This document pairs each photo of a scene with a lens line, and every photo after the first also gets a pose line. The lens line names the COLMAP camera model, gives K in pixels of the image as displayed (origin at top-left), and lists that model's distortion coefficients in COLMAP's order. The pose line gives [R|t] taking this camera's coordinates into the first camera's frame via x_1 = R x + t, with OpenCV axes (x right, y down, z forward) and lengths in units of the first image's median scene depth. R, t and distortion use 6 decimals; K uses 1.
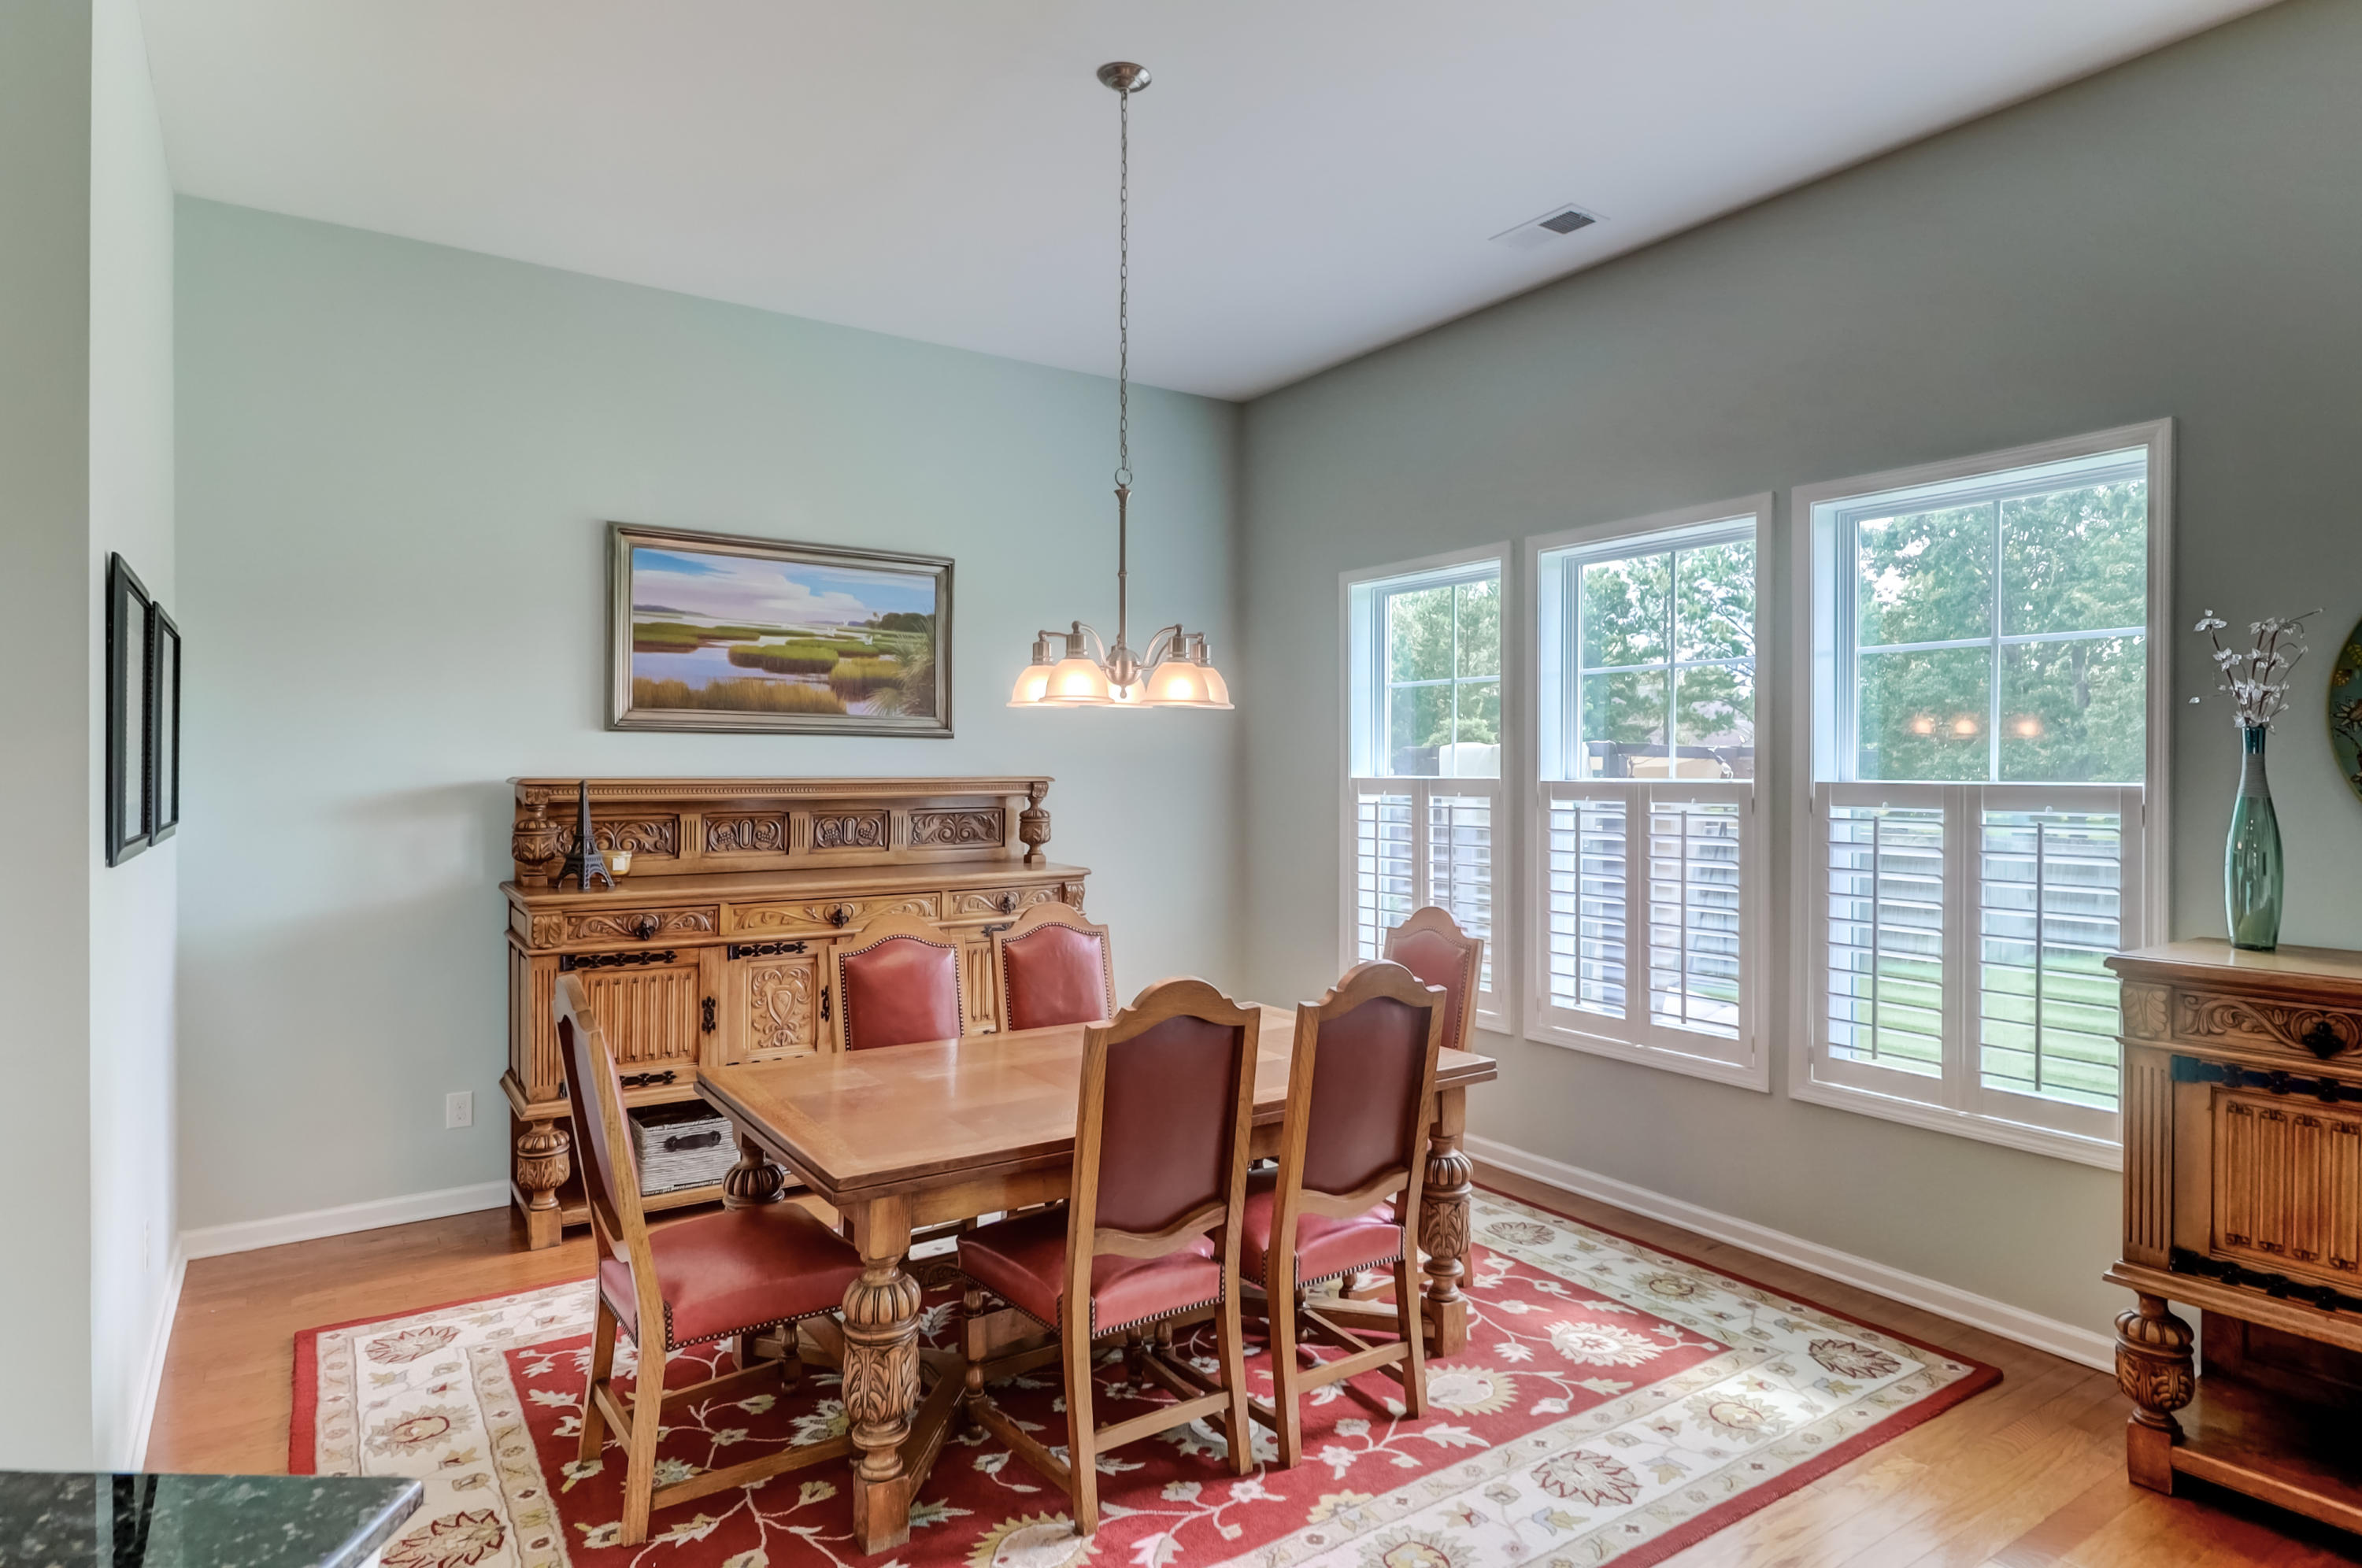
lens RADIAL K [[1307.0, 0, 1189.1], [0, 1307.0, 777.3], [0, 0, 1]] dist [0.006372, -0.001372]
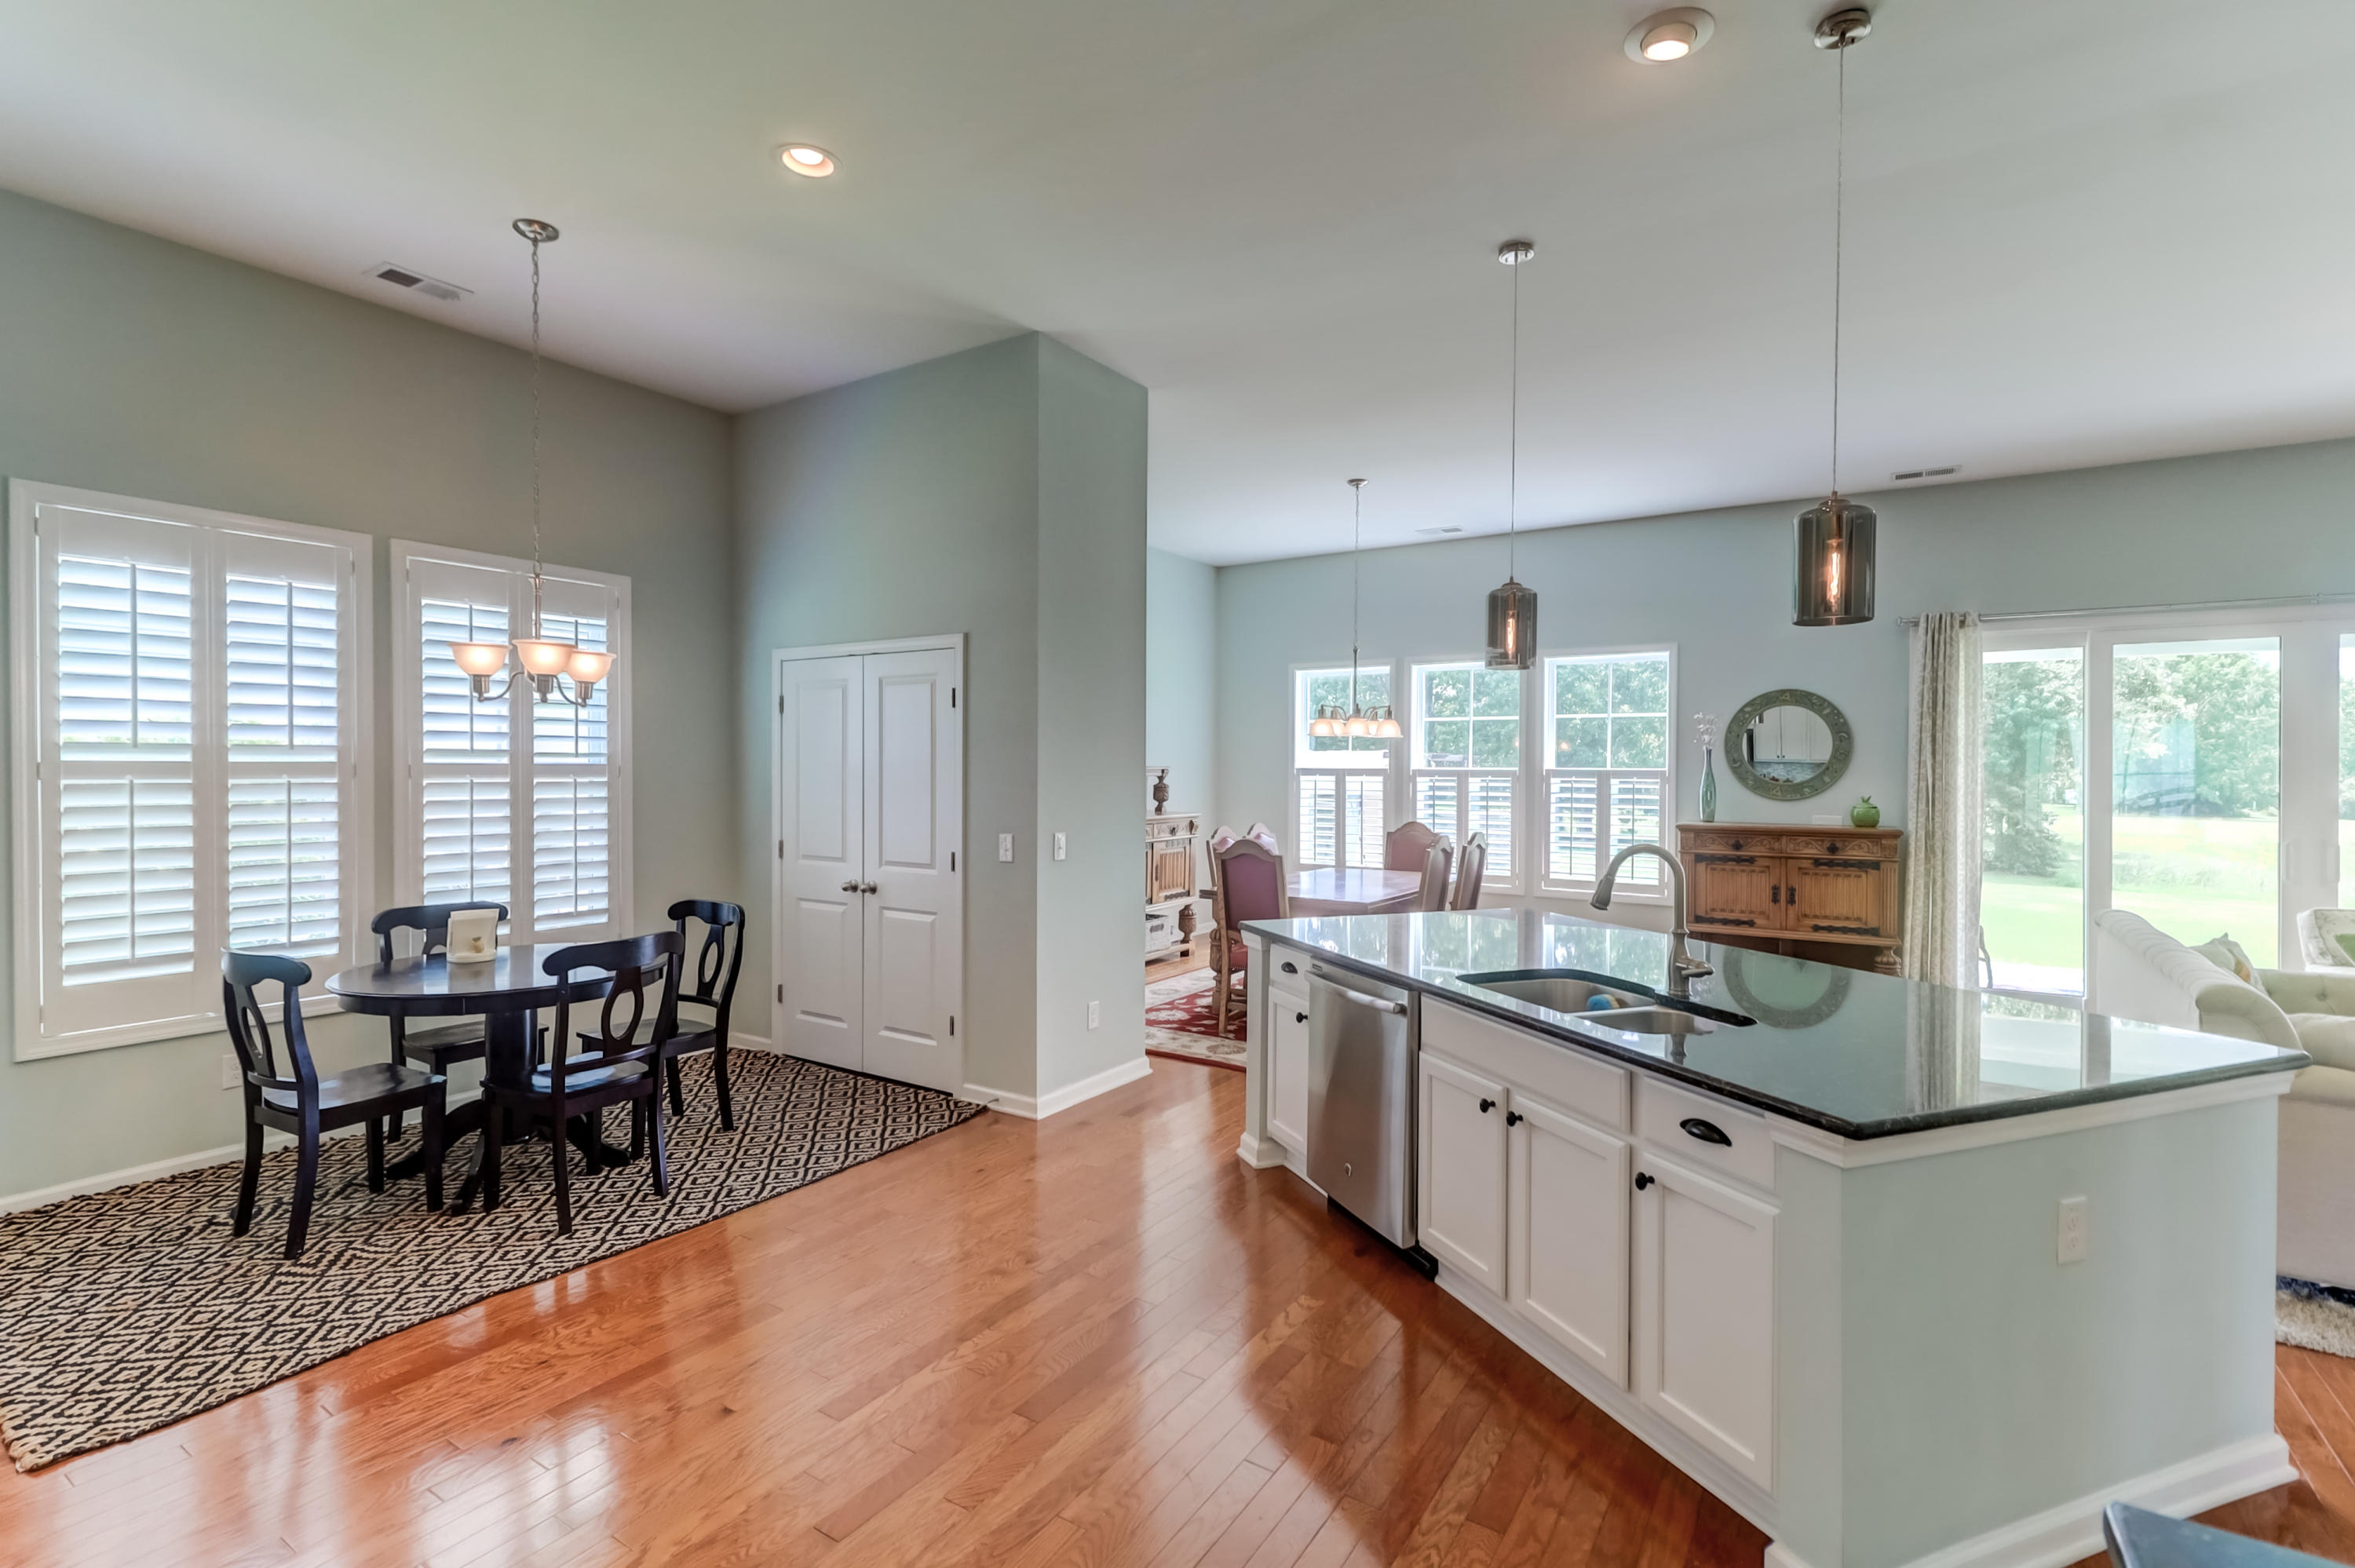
lens RADIAL K [[1069.9, 0, 1183.7], [0, 1069.9, 774.5], [0, 0, 1]] dist [0.012682, -0.000508]
pose [[0.923345, 0.002354, 0.383963, -0.857638], [-0.002716, 0.999996, 0.000401, 0.013816], [-0.383961, -0.001413, 0.923348, -0.566607]]
